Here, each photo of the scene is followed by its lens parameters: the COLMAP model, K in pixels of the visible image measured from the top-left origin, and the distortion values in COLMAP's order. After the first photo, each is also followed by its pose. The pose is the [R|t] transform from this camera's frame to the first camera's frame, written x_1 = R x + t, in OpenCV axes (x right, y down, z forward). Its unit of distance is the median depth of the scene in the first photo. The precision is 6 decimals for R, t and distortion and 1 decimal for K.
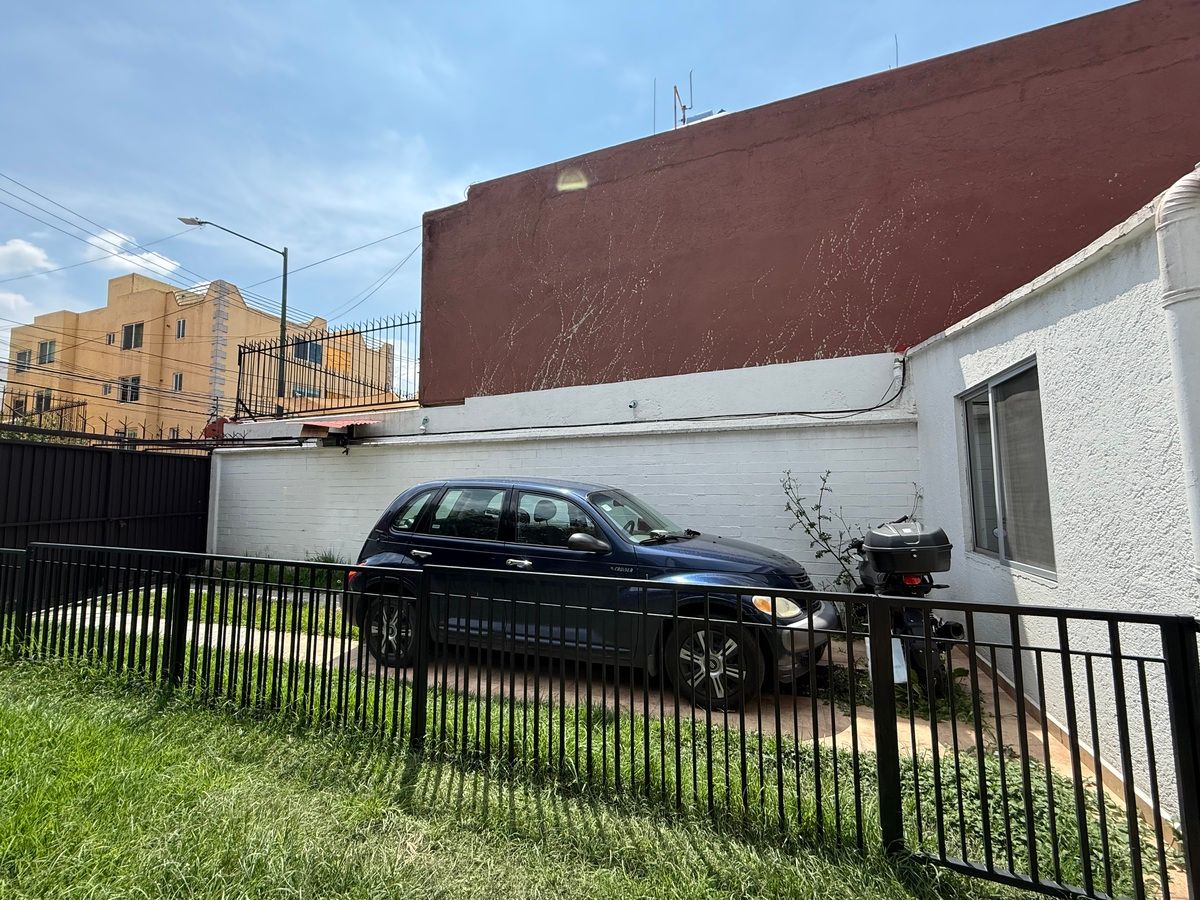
lens RADIAL K [[478.5, 0, 596.4], [0, 478.5, 447.0], [0, 0, 1]] dist [0.000702, -0.000441]
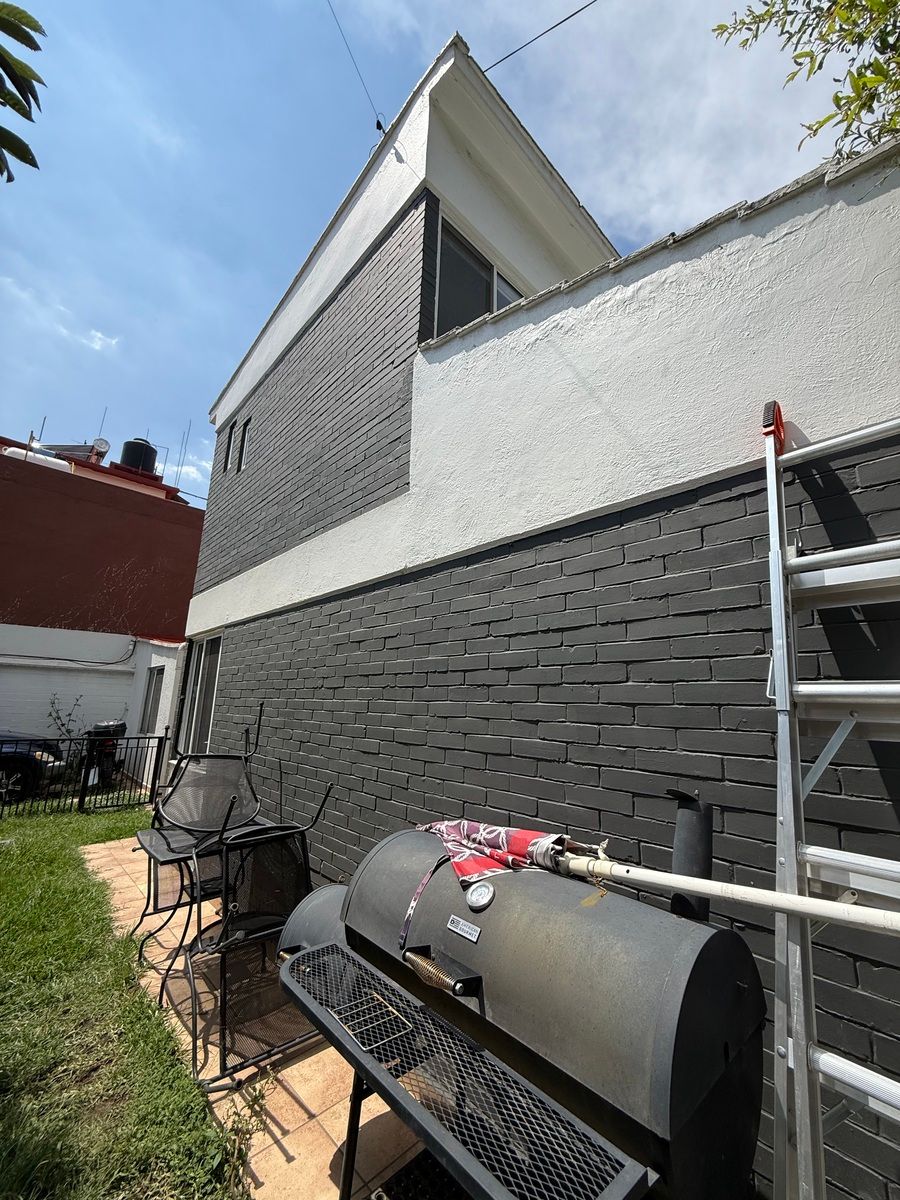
lens RADIAL K [[478.5, 0, 448.1], [0, 478.5, 599.0], [0, 0, 1]] dist [0.000702, -0.000441]
pose [[0.440853, 0.219468, 0.870335, -0.639305], [-0.102535, 0.975613, -0.194079, -0.107807], [-0.891704, -0.003680, 0.452605, -1.215933]]
